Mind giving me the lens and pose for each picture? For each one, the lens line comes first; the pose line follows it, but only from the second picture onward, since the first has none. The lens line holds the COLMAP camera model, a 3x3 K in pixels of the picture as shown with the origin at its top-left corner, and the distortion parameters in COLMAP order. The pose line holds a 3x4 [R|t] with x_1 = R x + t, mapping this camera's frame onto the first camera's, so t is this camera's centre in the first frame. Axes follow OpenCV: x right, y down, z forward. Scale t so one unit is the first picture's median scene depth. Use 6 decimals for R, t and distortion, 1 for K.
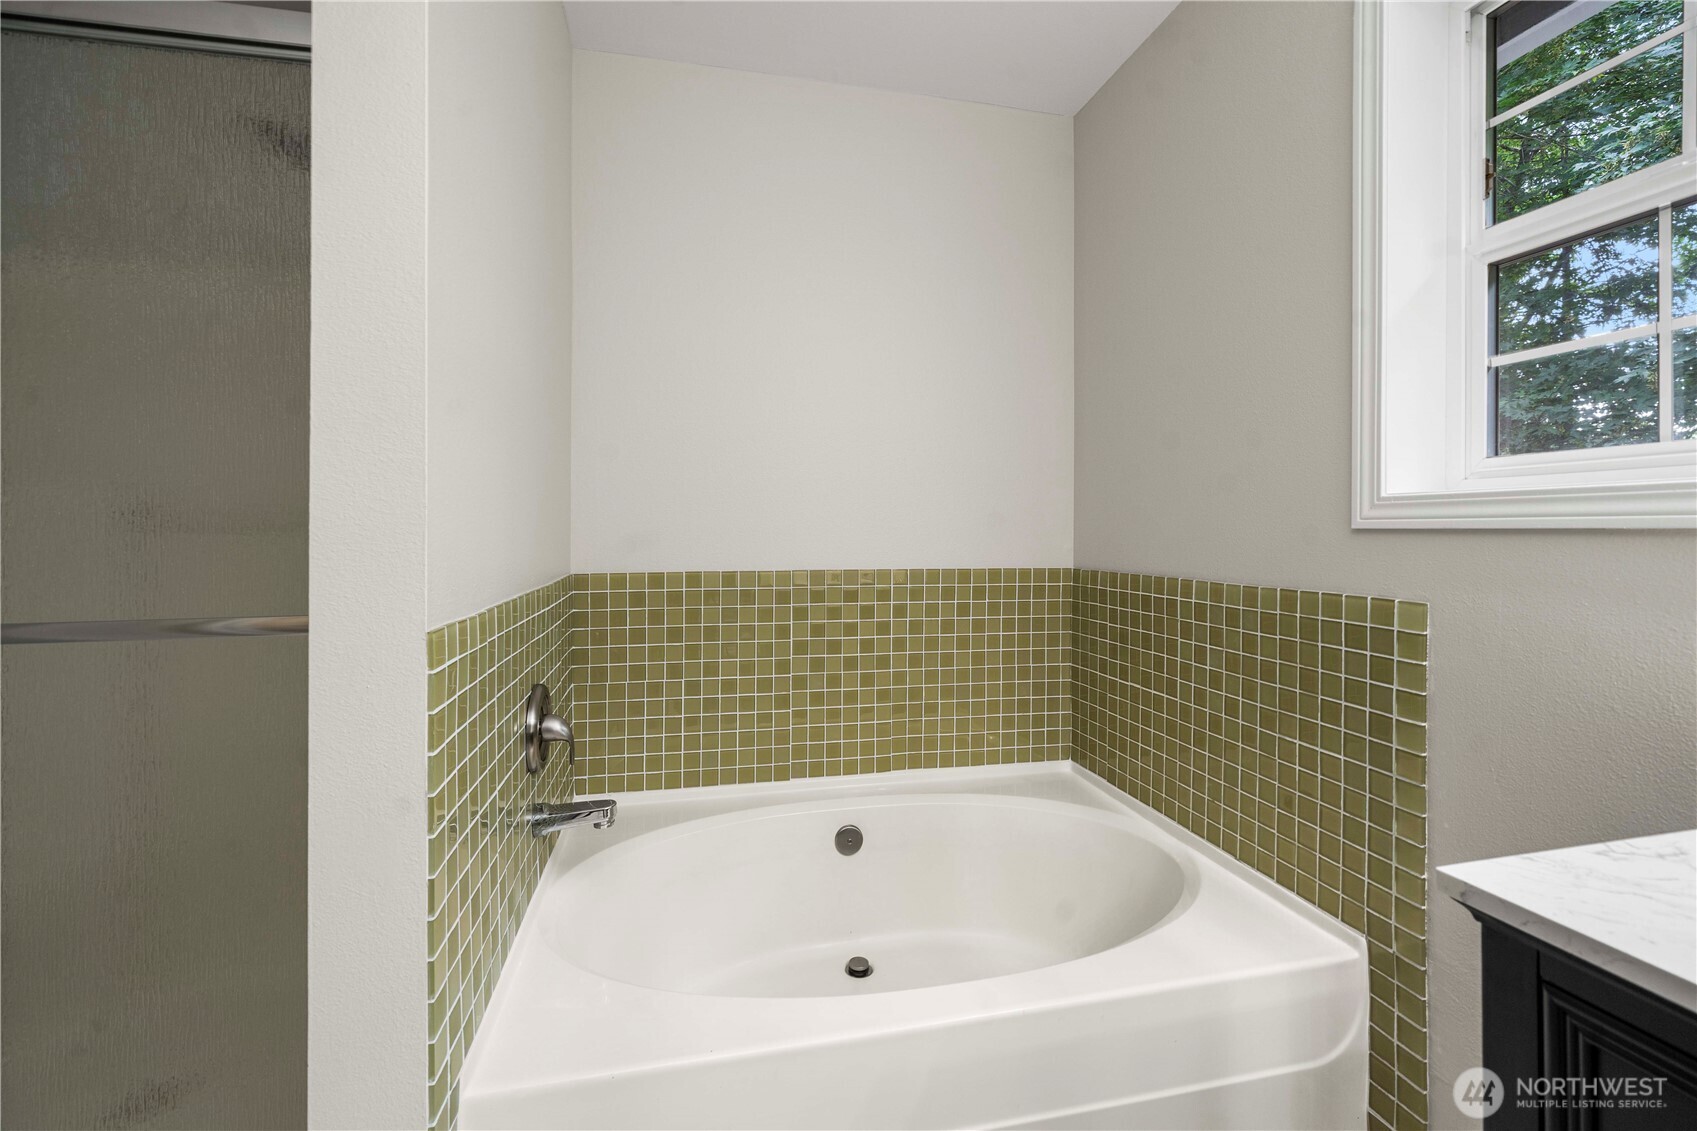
lens RADIAL K [[716.5, 0, 847.0], [0, 716.5, 548.4], [0, 0, 1]] dist [-0.000715, -0.000285]
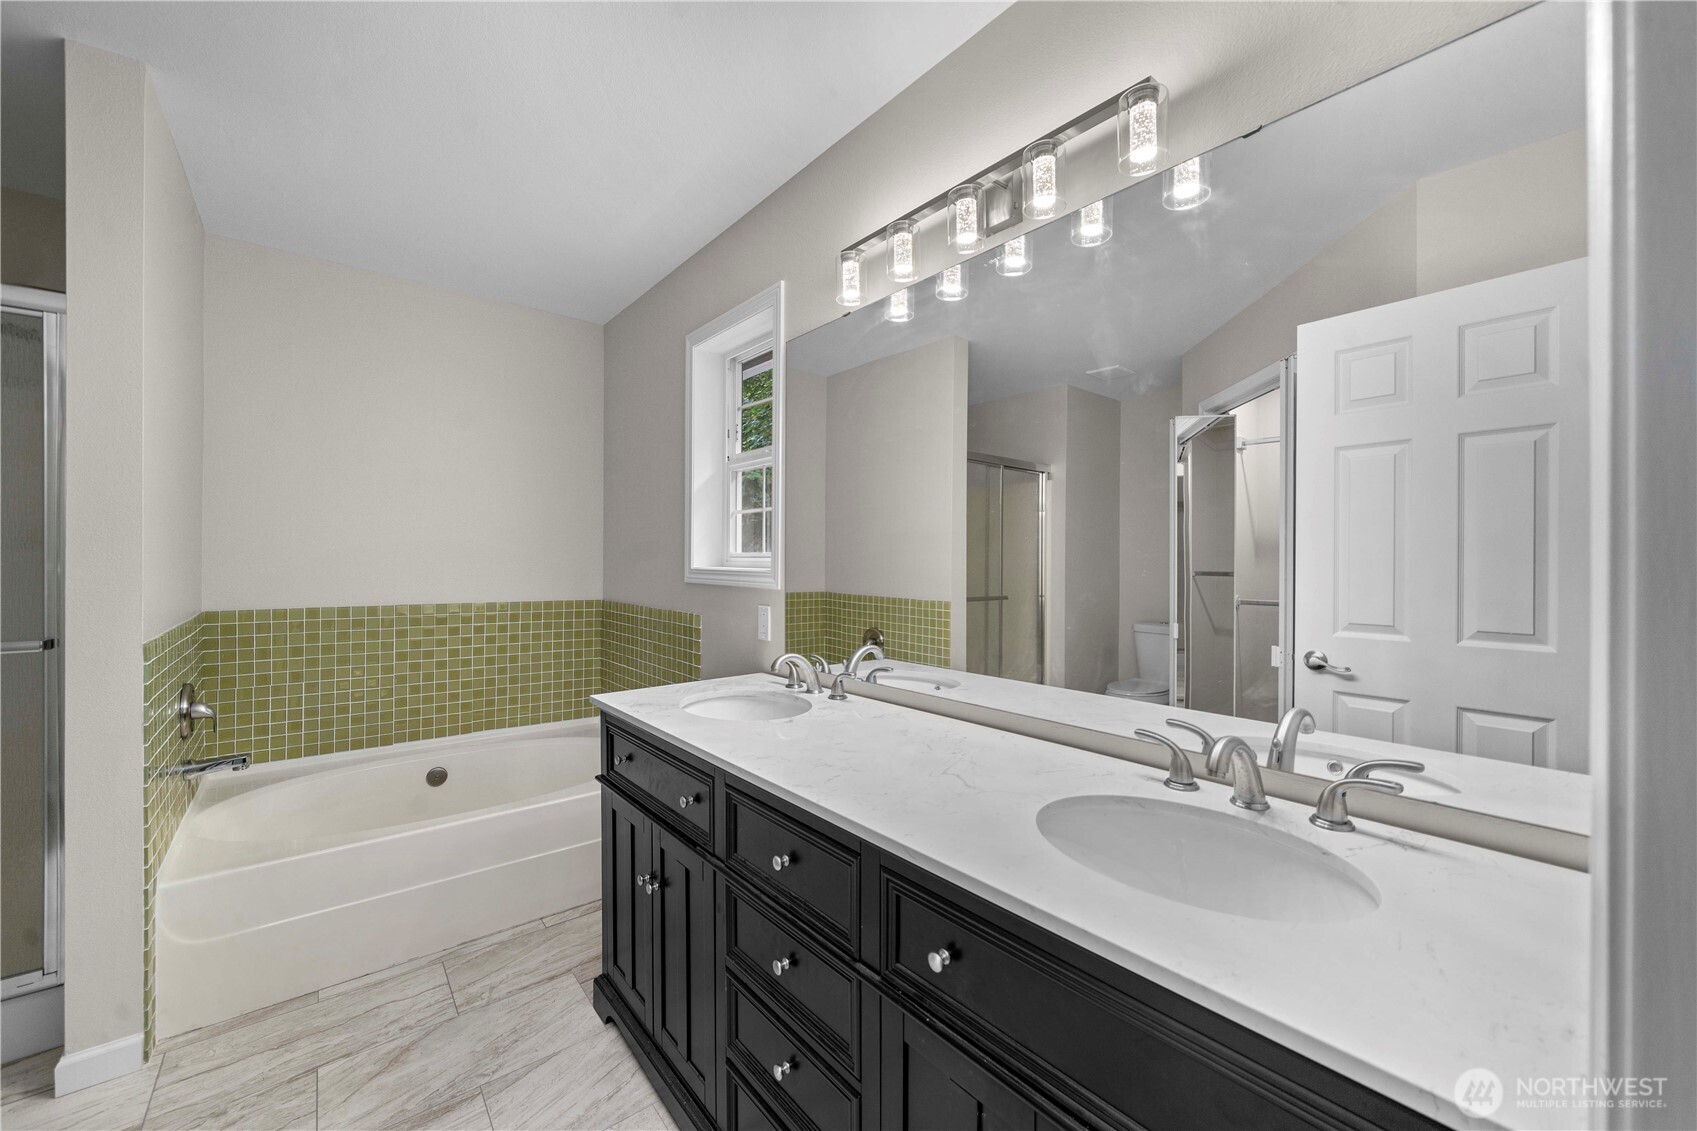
lens RADIAL K [[653.5, 0, 847.8], [0, 653.5, 569.7], [0, 0, 1]] dist [-0.008369, 0.000843]
pose [[0.891430, 0.001628, 0.453156, 0.147458], [0.002116, 0.999968, -0.007754, -0.030713], [-0.453154, 0.007871, 0.891398, -0.633448]]
